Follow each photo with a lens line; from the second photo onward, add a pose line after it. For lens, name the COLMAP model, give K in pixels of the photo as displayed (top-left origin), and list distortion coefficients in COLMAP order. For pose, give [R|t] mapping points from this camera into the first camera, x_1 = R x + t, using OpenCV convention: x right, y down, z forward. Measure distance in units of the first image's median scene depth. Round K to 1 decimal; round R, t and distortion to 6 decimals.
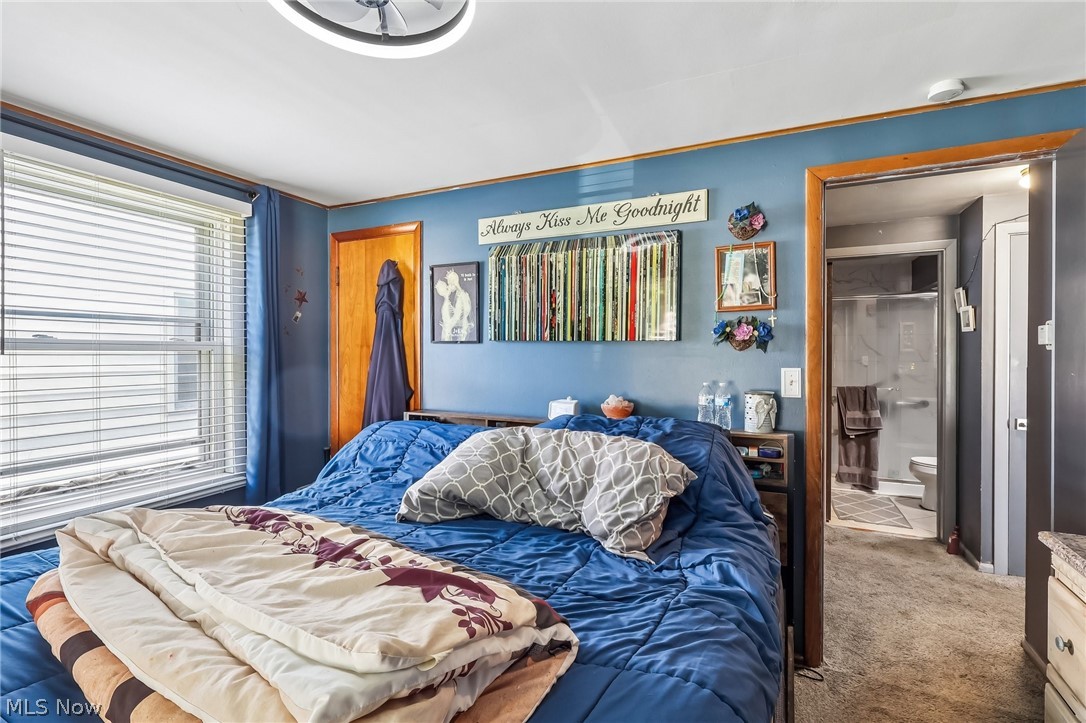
lens RADIAL K [[500.9, 0, 543.0], [0, 500.9, 361.5], [0, 0, 1]] dist [-0.000664, -0.000077]
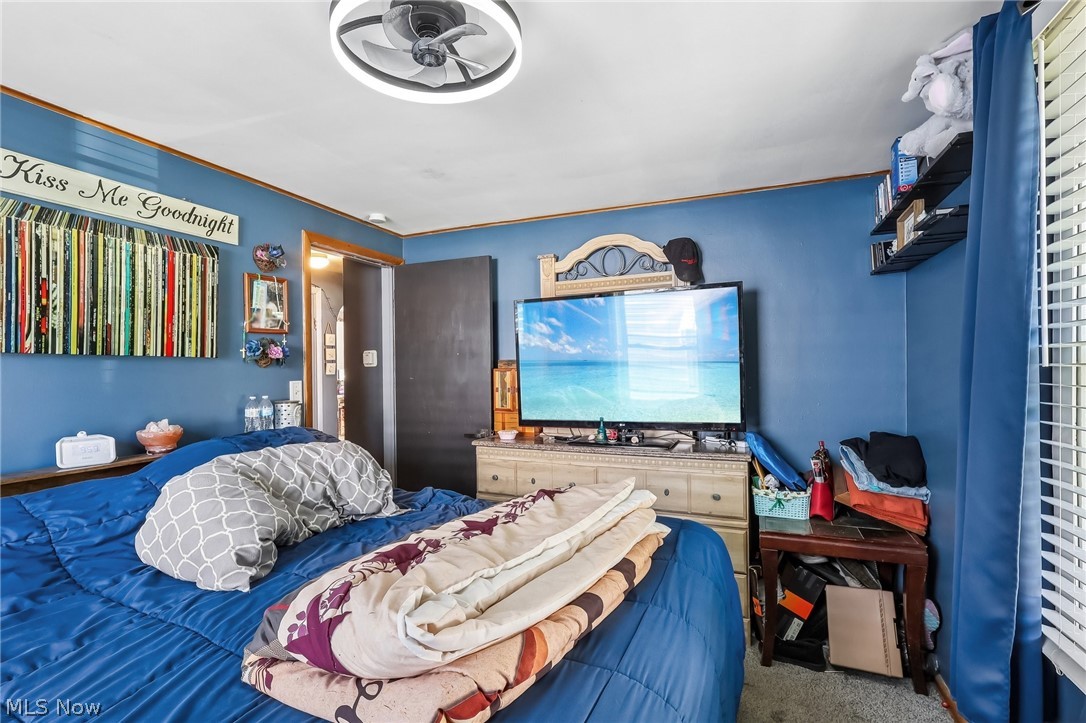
lens RADIAL K [[500.9, 0, 543.0], [0, 500.9, 361.5], [0, 0, 1]] dist [-0.000664, -0.000077]
pose [[-0.043479, 0.010634, 0.998998, -0.714338], [0.026096, 0.999614, -0.009505, -0.007541], [-0.998713, 0.025657, -0.043739, 0.379074]]
